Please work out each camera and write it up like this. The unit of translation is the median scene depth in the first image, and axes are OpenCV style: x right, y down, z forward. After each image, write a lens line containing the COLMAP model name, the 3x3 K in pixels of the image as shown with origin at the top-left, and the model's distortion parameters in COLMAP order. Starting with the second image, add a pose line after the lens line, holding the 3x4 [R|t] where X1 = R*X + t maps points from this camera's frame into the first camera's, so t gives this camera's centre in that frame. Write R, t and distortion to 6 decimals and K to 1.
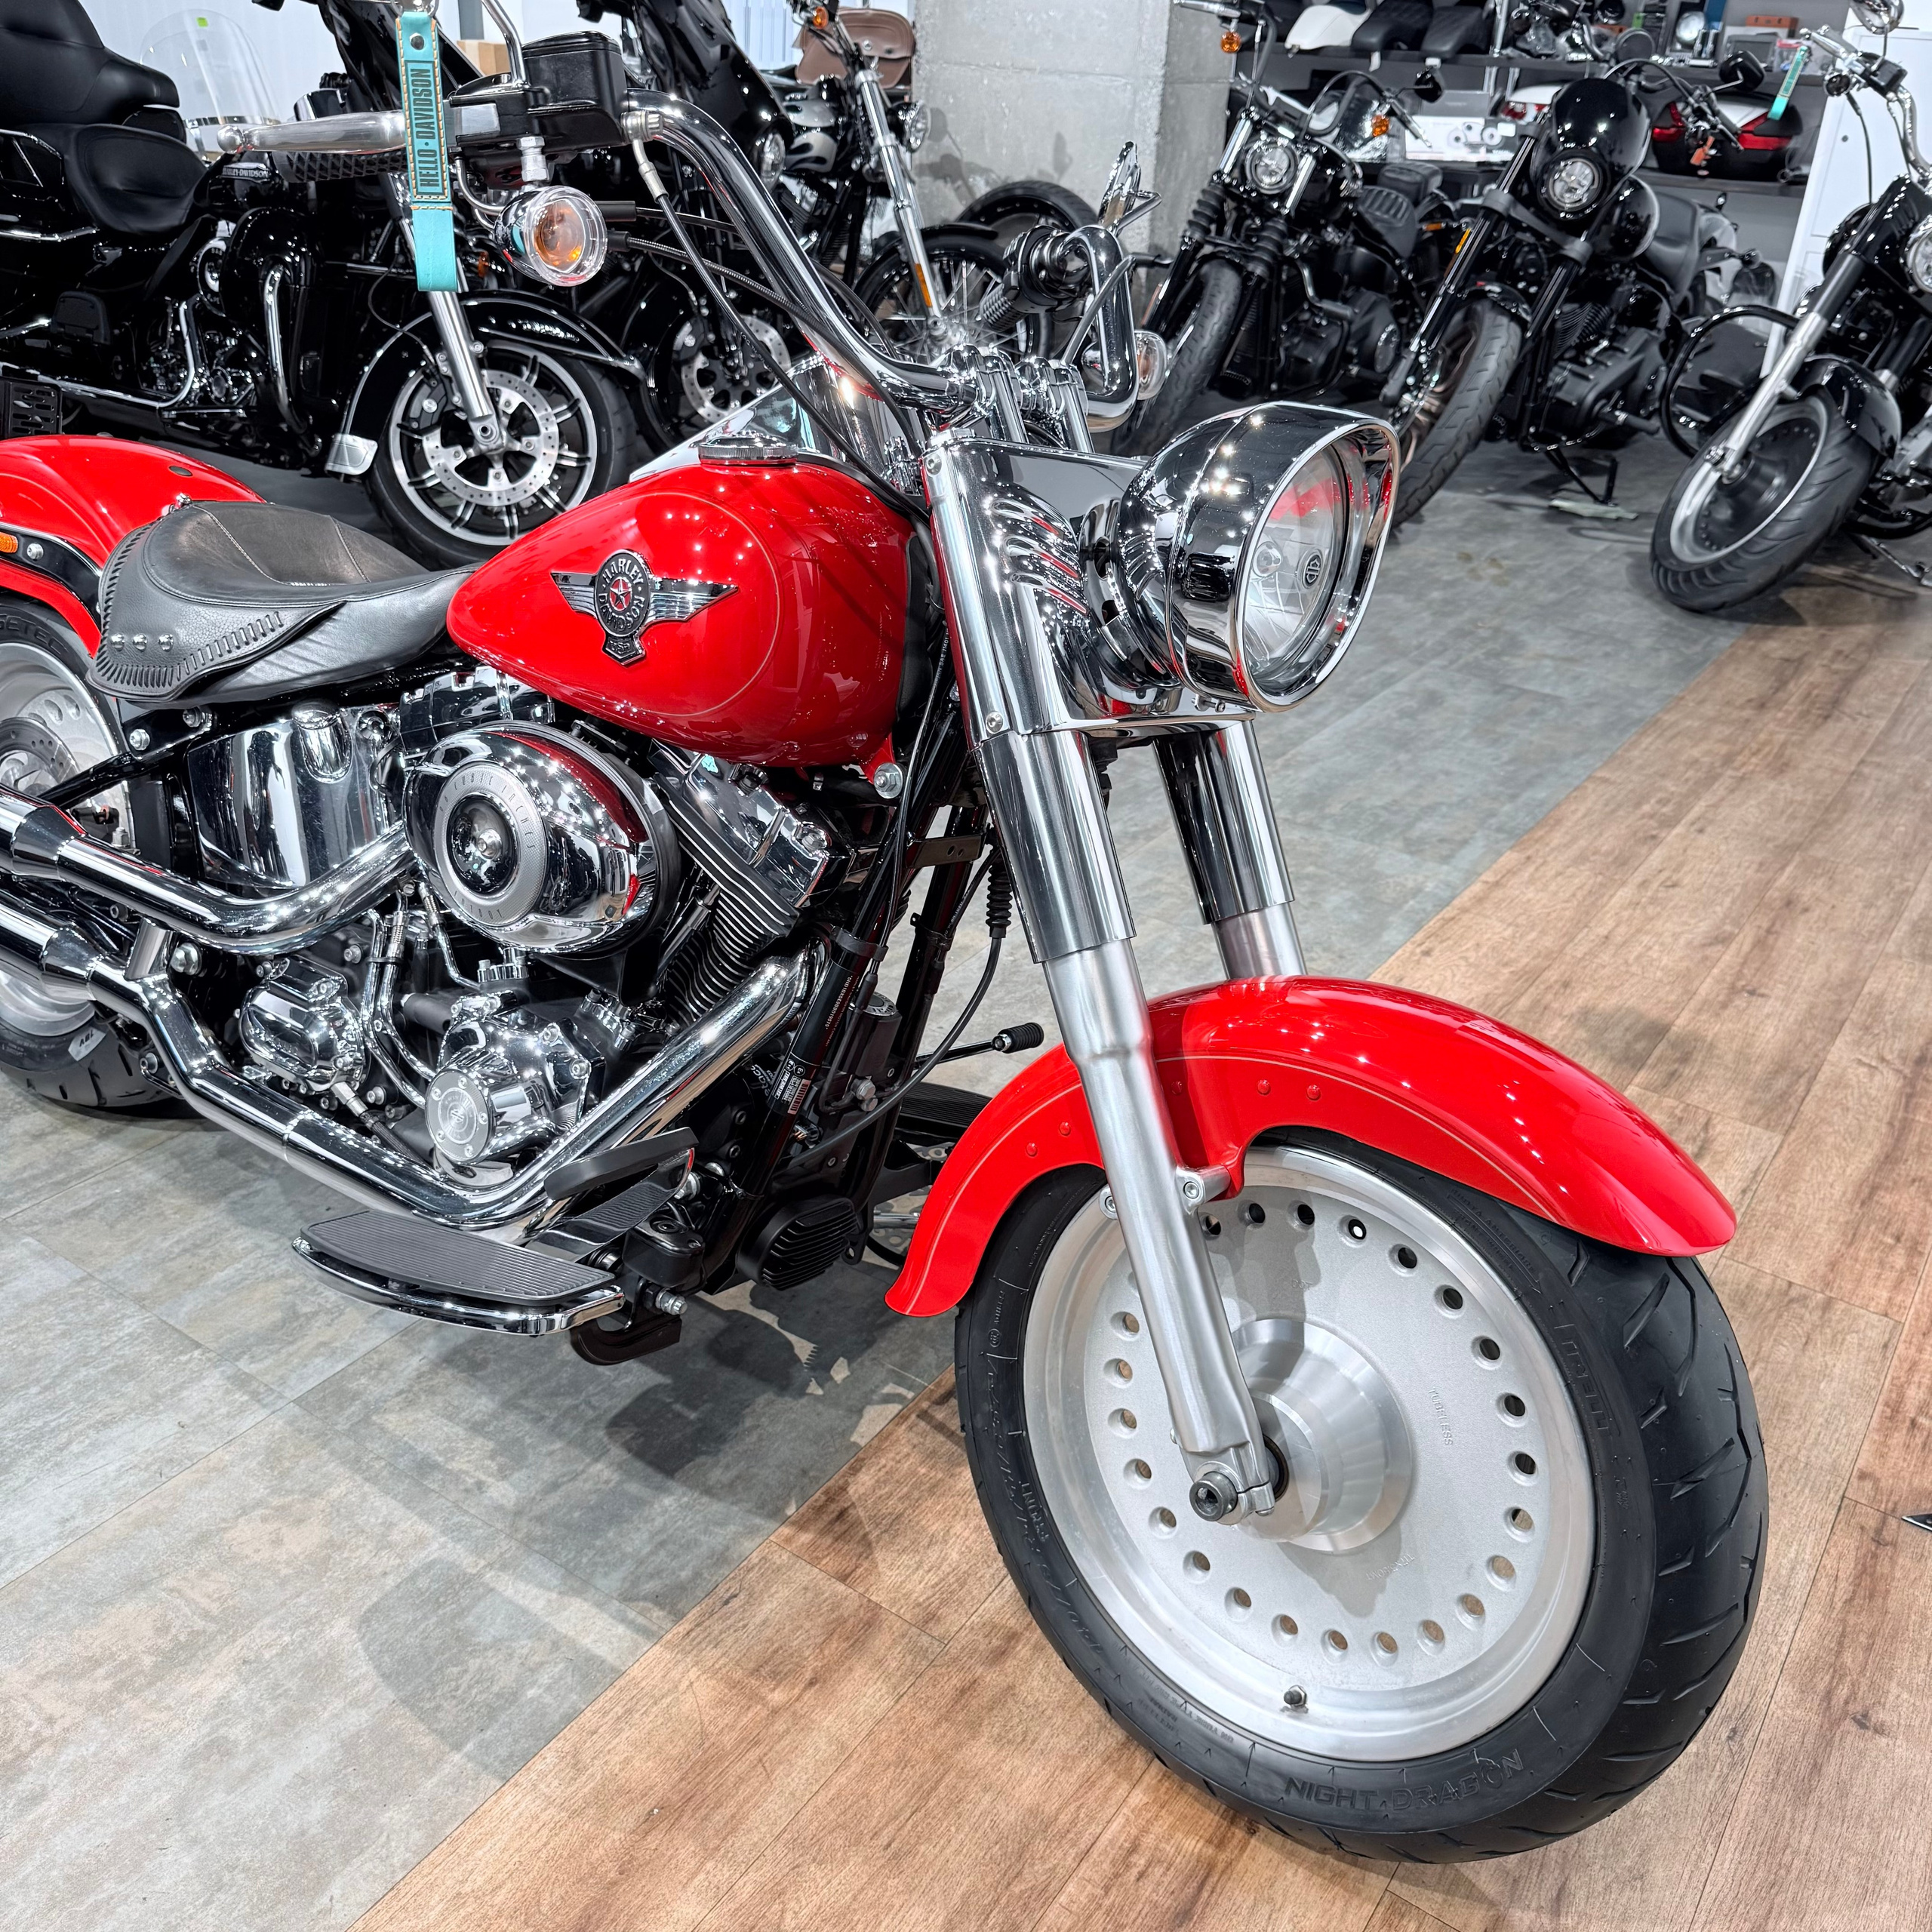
lens RADIAL K [[1849.2, 0, 957.7], [0, 1849.2, 959.8], [0, 0, 1]] dist [-0.007021, 0.000000]
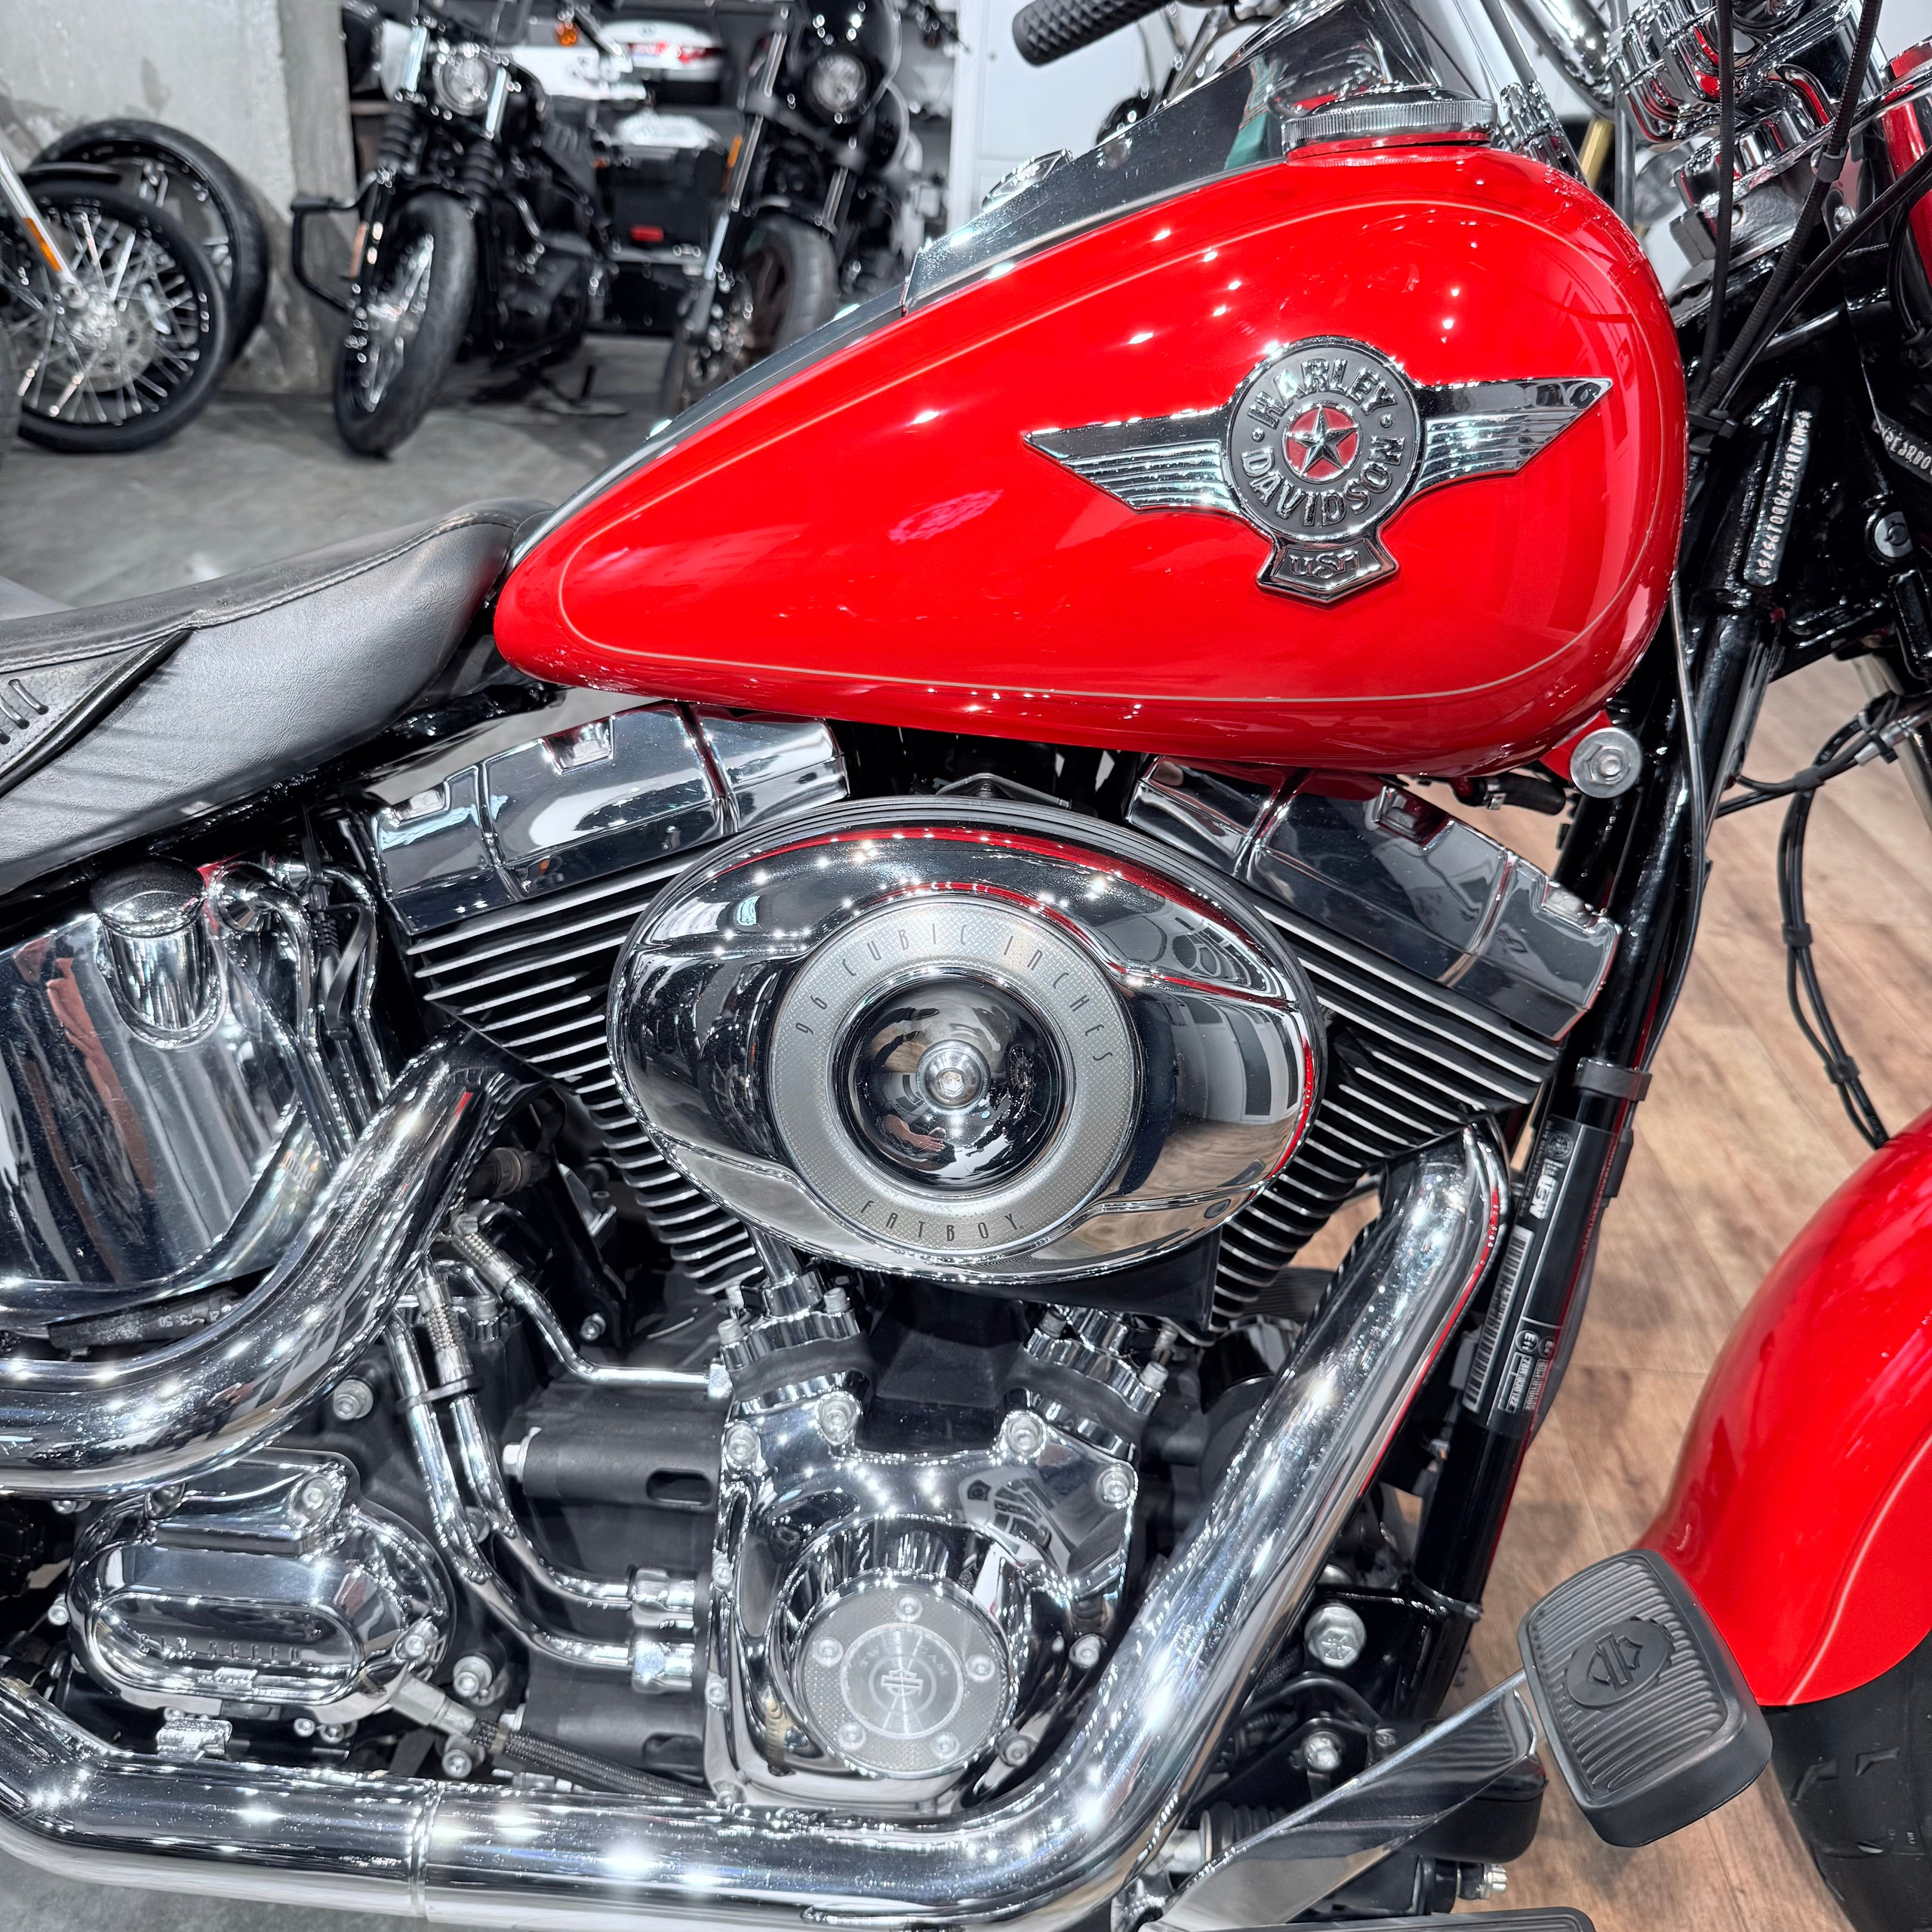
lens RADIAL K [[1849.2, 0, 940.3], [0, 1849.2, 974.6], [0, 0, 1]] dist [-0.007021, 0.000000]
pose [[0.856174, -0.232109, 0.461619, -0.274982], [0.231629, 0.971035, 0.058645, -0.068845], [-0.461860, 0.056714, 0.885138, 0.376903]]
